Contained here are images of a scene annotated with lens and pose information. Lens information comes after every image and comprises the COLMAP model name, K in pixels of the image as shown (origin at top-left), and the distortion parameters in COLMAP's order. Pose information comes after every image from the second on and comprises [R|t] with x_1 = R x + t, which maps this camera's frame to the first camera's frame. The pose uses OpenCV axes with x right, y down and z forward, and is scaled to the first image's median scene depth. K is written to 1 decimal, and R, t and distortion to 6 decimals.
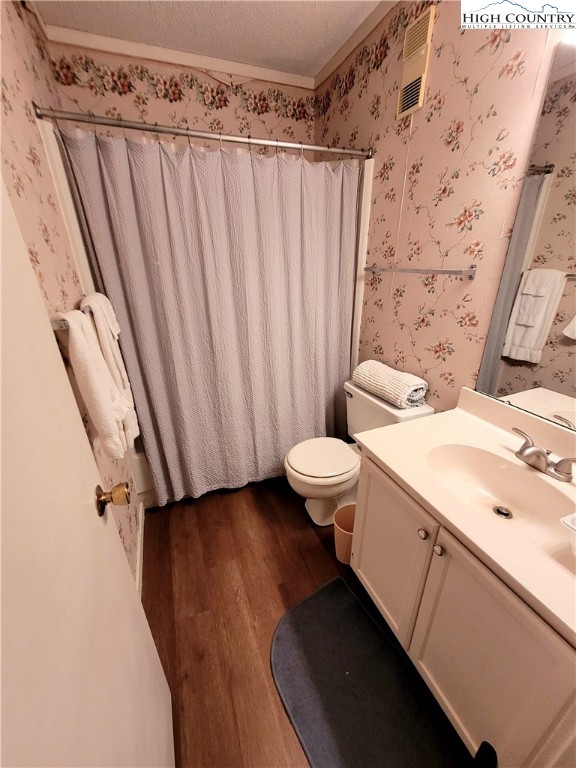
lens RADIAL K [[300.9, 0, 288.0], [0, 300.9, 385.0], [0, 0, 1]] dist [-0.001118, -0.000306]
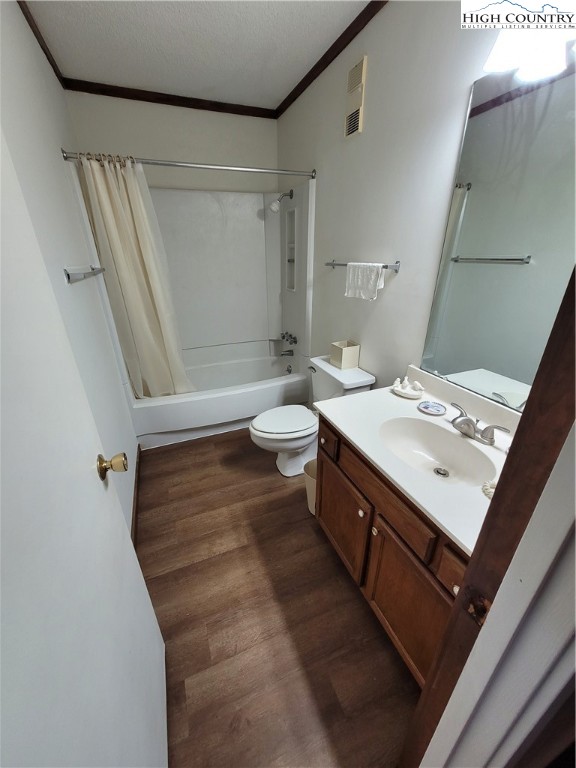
lens RADIAL K [[300.9, 0, 287.8], [0, 300.9, 386.4], [0, 0, 1]] dist [-0.001118, -0.000306]
pose [[0.999732, 0.022375, -0.005935, 0.115459], [-0.022248, 0.999539, 0.020676, 0.074330], [0.006395, -0.020538, 0.999769, -0.183776]]
